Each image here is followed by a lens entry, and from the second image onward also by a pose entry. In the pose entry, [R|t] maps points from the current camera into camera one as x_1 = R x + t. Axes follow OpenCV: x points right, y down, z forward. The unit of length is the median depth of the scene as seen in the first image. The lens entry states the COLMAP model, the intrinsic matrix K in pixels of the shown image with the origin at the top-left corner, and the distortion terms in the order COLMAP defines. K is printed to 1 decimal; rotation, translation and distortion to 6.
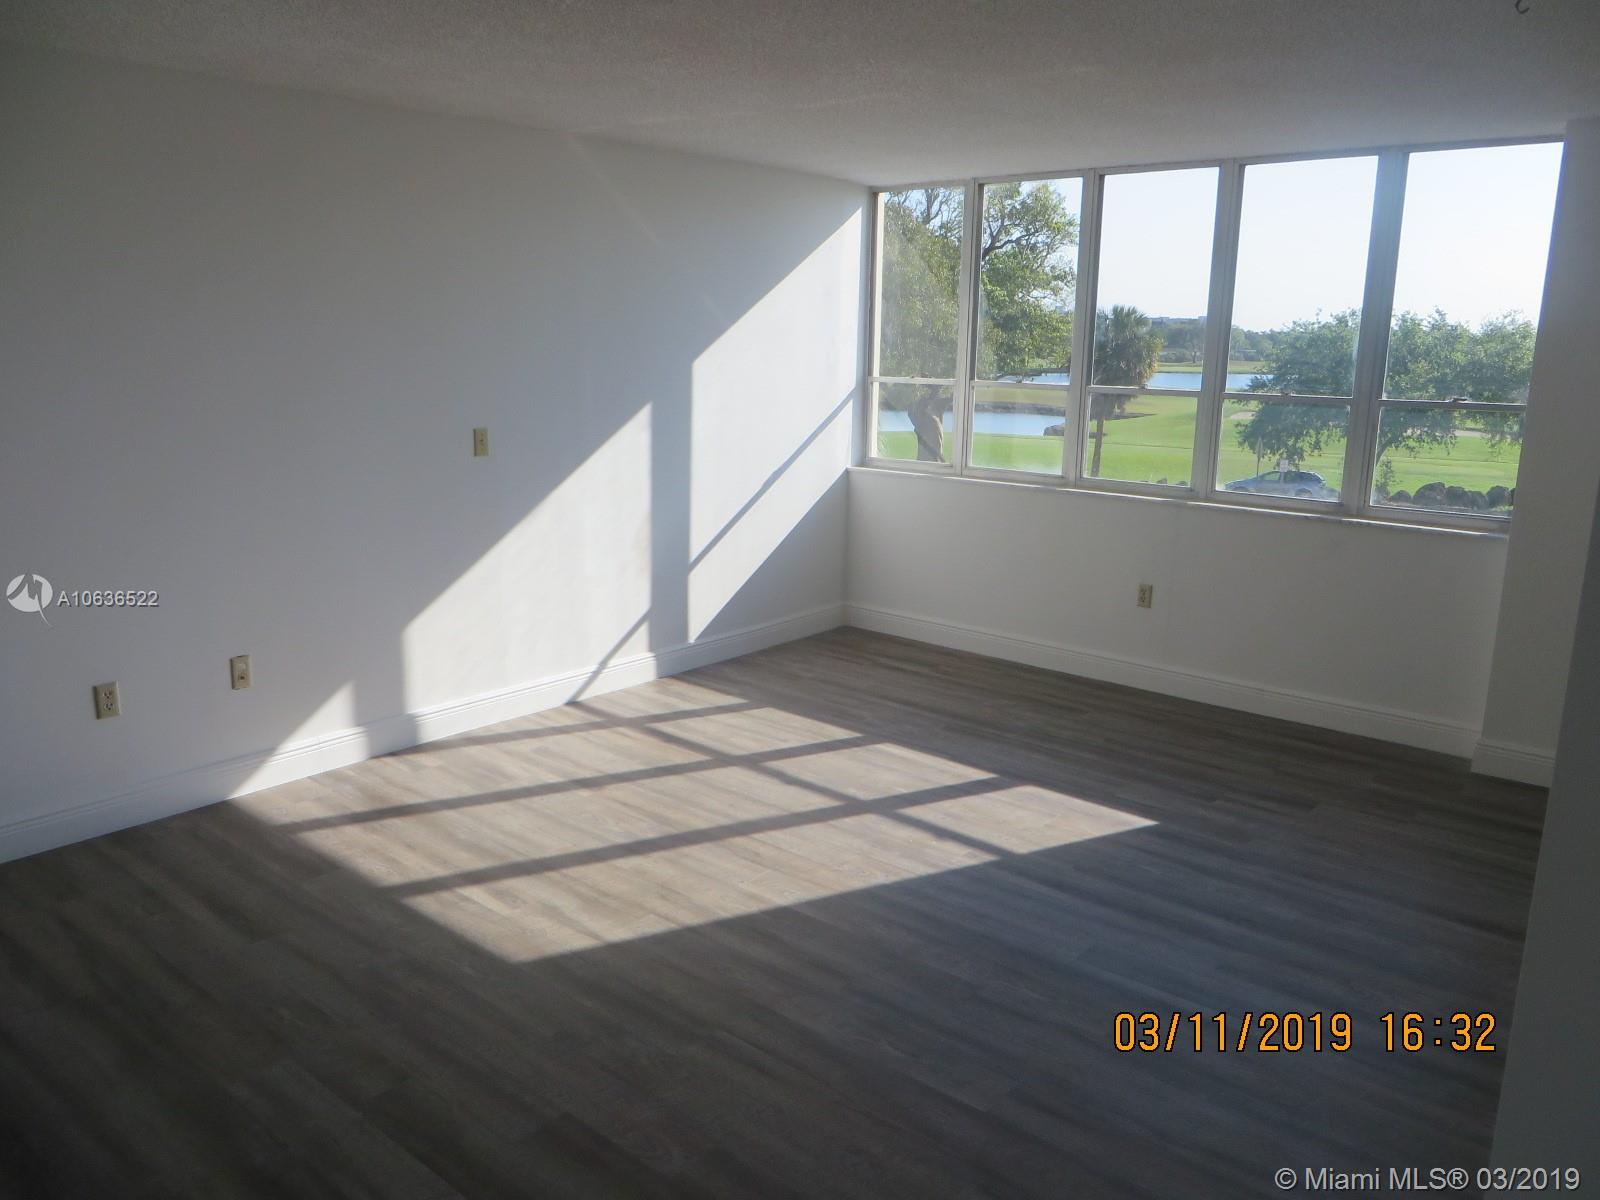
lens RADIAL K [[1199.8, 0, 800.0], [0, 1199.8, 600.0], [0, 0, 1]] dist [-0.005280, -0.004002]
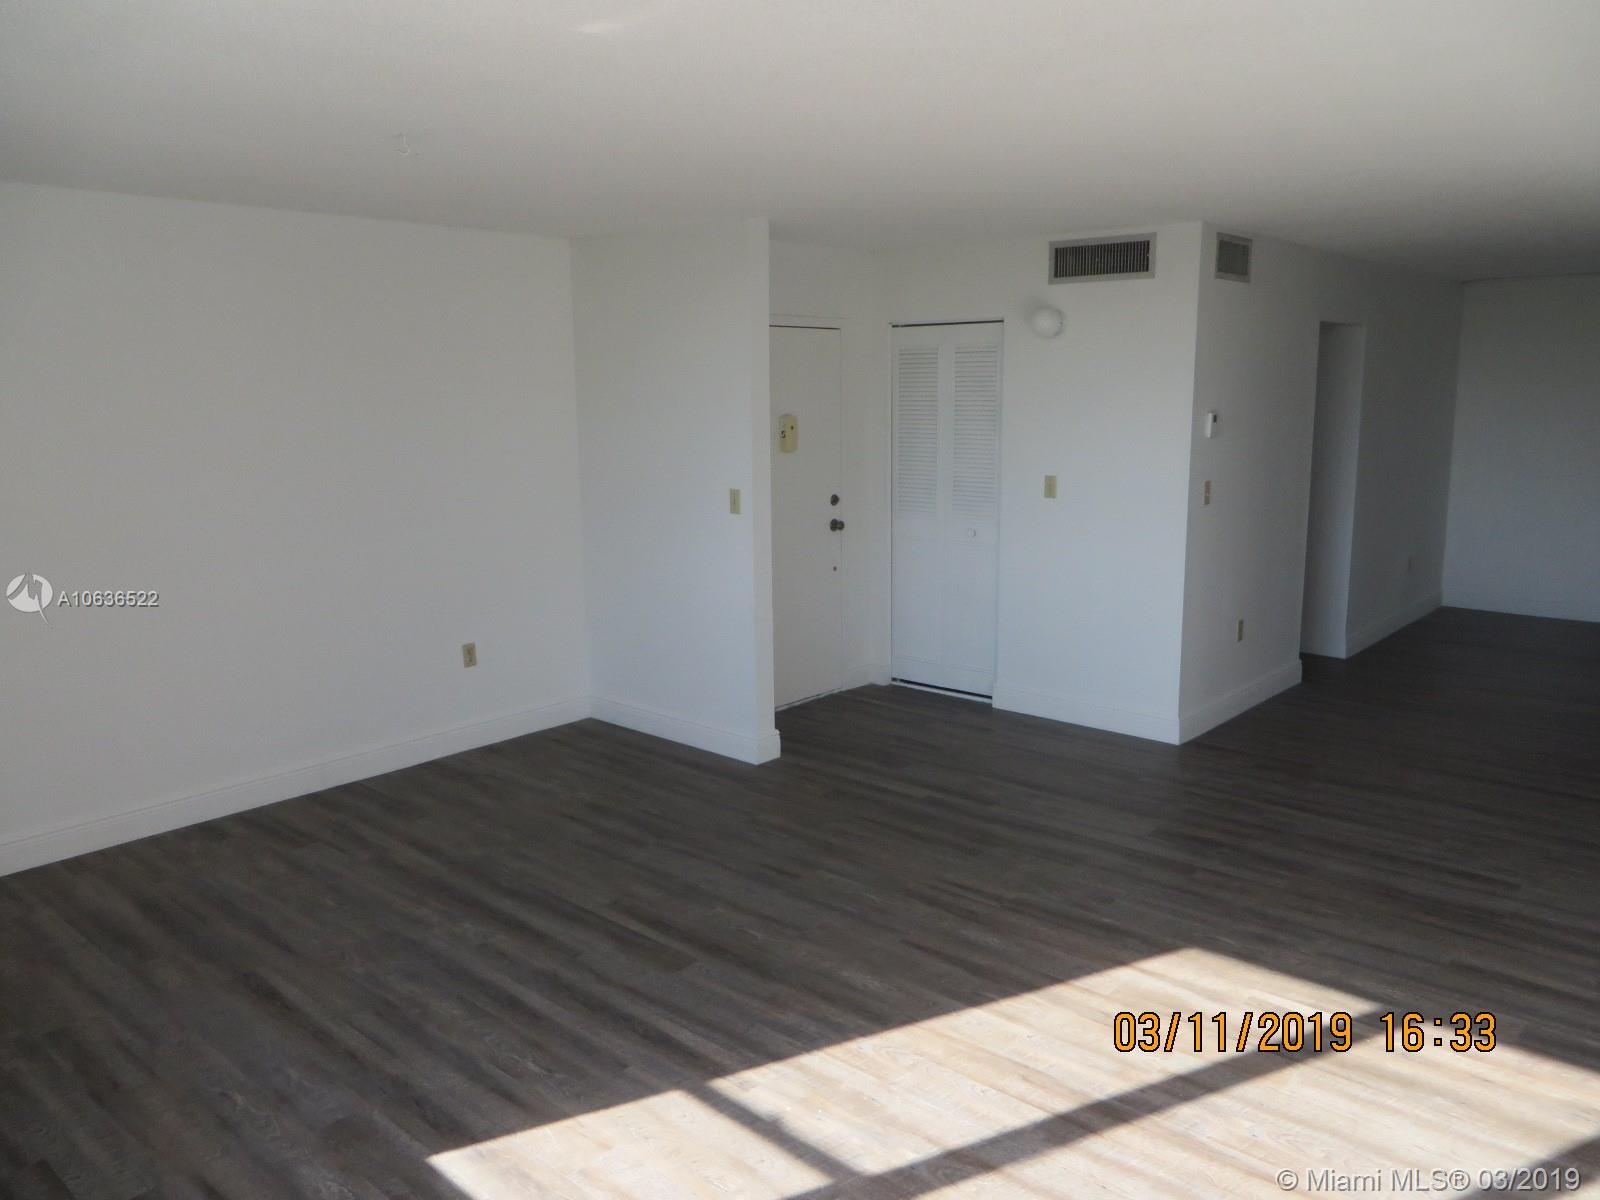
lens RADIAL K [[1175.7, 0, 800.0], [0, 1175.7, 600.0], [0, 0, 1]] dist [-0.014184, -0.004545]
pose [[-0.999342, -0.008559, 0.035246, 0.067220], [0.005698, 0.922644, 0.385610, -0.287162], [-0.035820, 0.385557, -0.921989, 1.245560]]
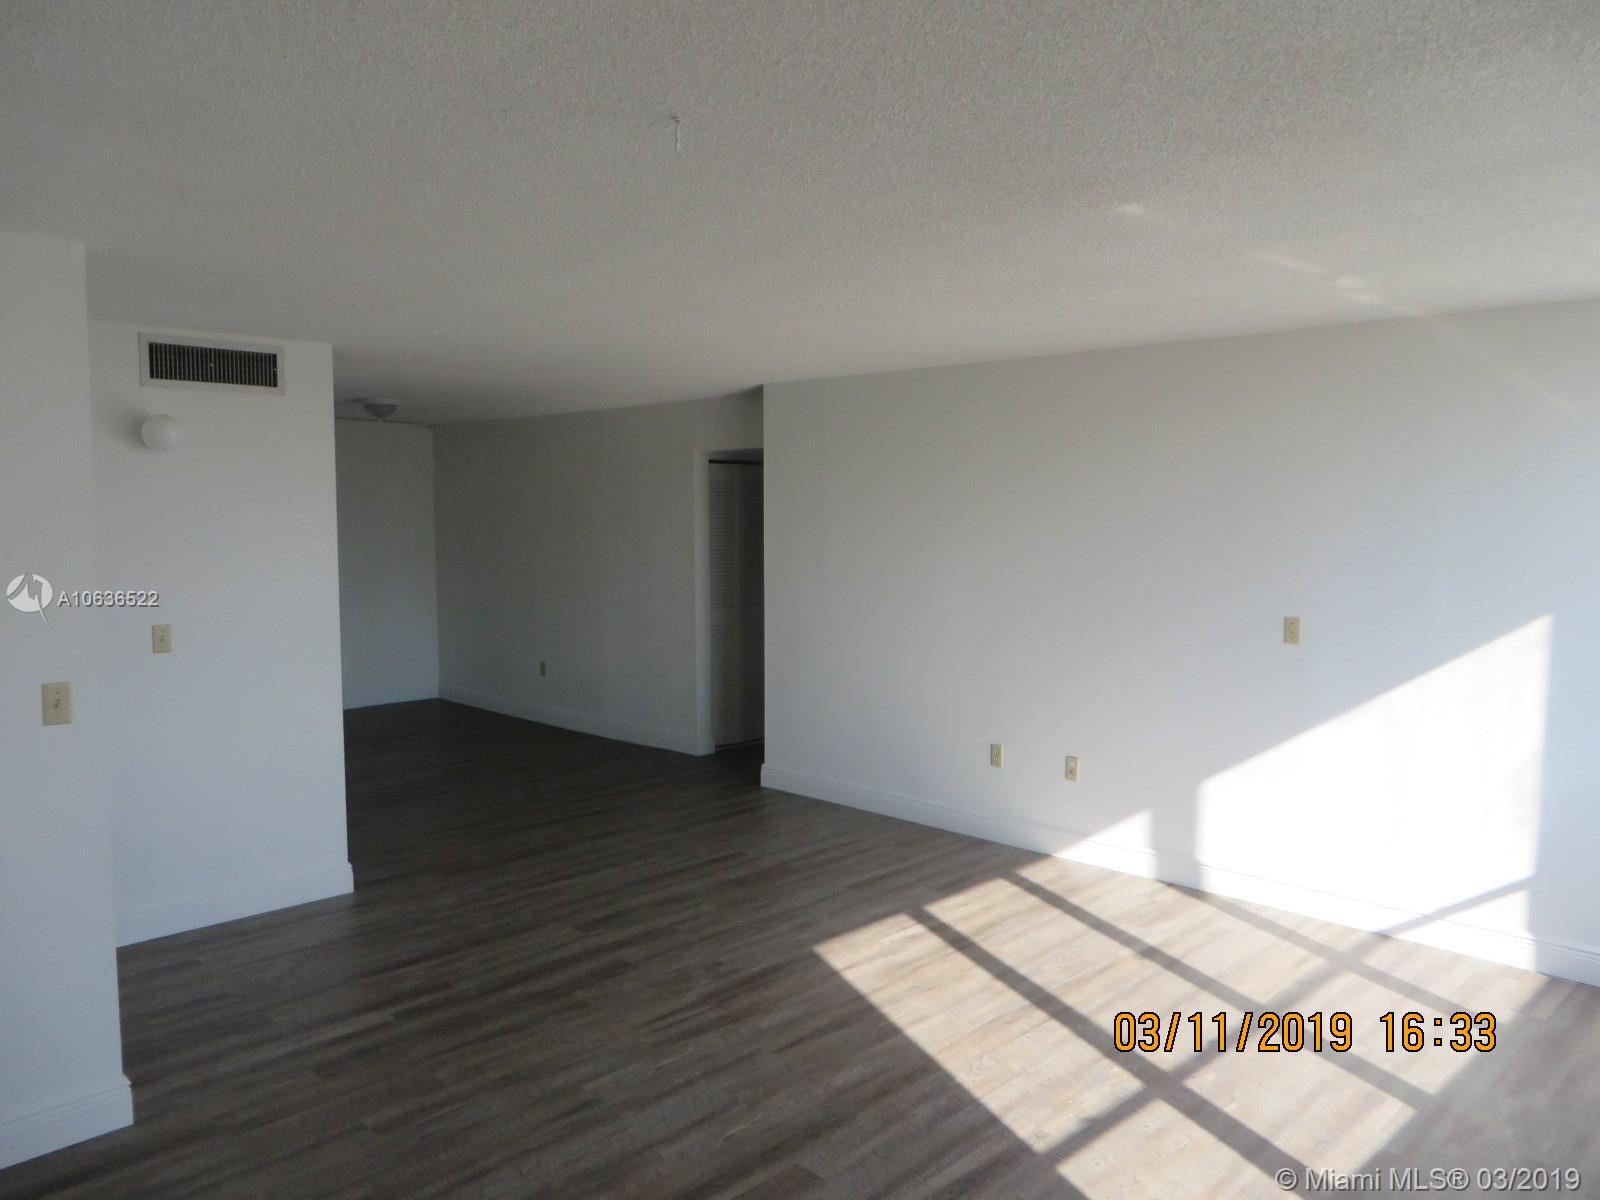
lens RADIAL K [[1199.8, 0, 800.0], [0, 1199.8, 600.0], [0, 0, 1]] dist [-0.005280, -0.004002]
pose [[-0.087823, 0.066593, -0.993908, 0.772175], [-0.213358, 0.973350, 0.084068, -0.149554], [0.973019, 0.219441, -0.071274, 0.643851]]
